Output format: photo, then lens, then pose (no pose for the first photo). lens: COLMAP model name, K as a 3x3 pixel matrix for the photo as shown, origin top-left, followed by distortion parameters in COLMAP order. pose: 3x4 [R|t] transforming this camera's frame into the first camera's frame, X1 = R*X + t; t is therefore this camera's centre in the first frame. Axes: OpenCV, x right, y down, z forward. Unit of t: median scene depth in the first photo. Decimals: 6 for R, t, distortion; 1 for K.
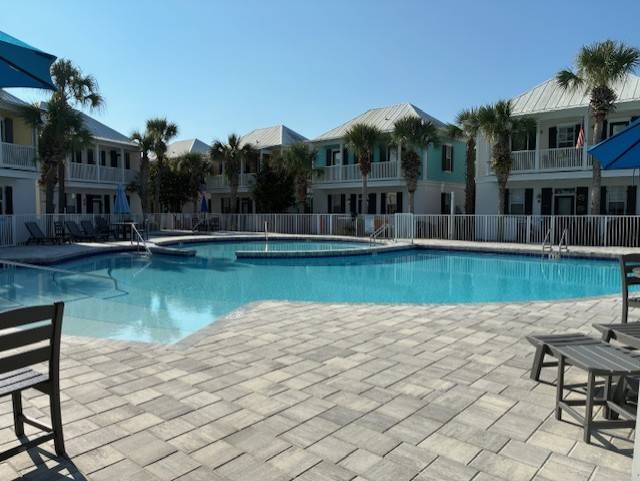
lens RADIAL K [[491.2, 0, 319.6], [0, 491.2, 234.0], [0, 0, 1]] dist [0.038779, -0.042172]
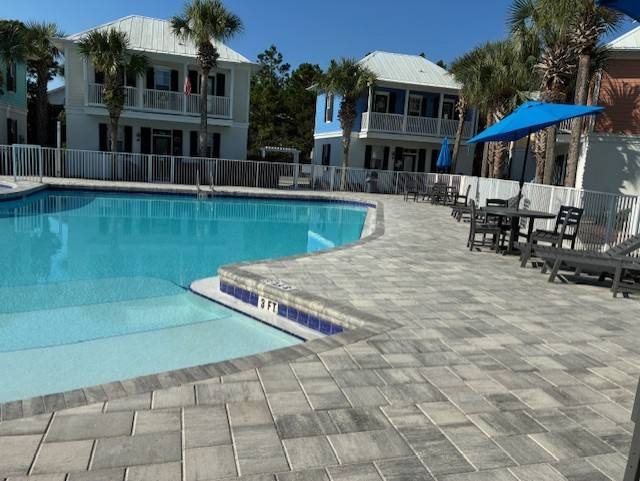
lens RADIAL K [[489.2, 0, 318.3], [0, 489.2, 228.2], [0, 0, 1]] dist [0.051086, -0.067403]
pose [[0.542955, -0.078887, 0.836048, -0.233742], [-0.025025, 0.993616, 0.110007, -0.006969], [-0.839389, -0.080651, 0.537515, 0.142356]]
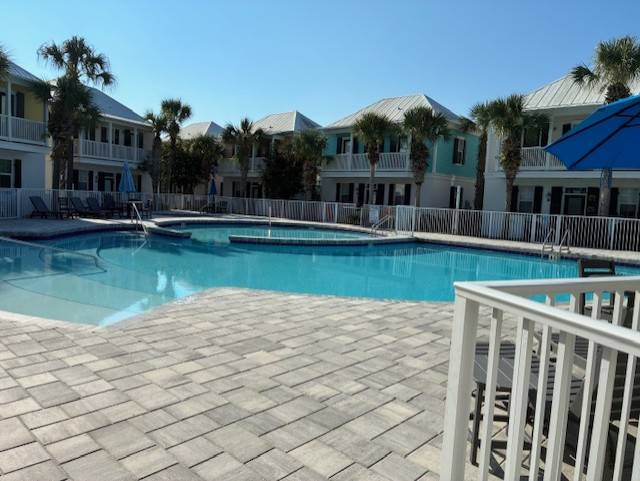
lens RADIAL K [[489.2, 0, 318.3], [0, 489.2, 228.2], [0, 0, 1]] dist [0.051086, -0.067403]
pose [[0.997934, 0.050186, -0.040122, 0.035514], [-0.049652, 0.998665, 0.014211, -0.001759], [0.040782, -0.012189, 0.999094, 0.009837]]
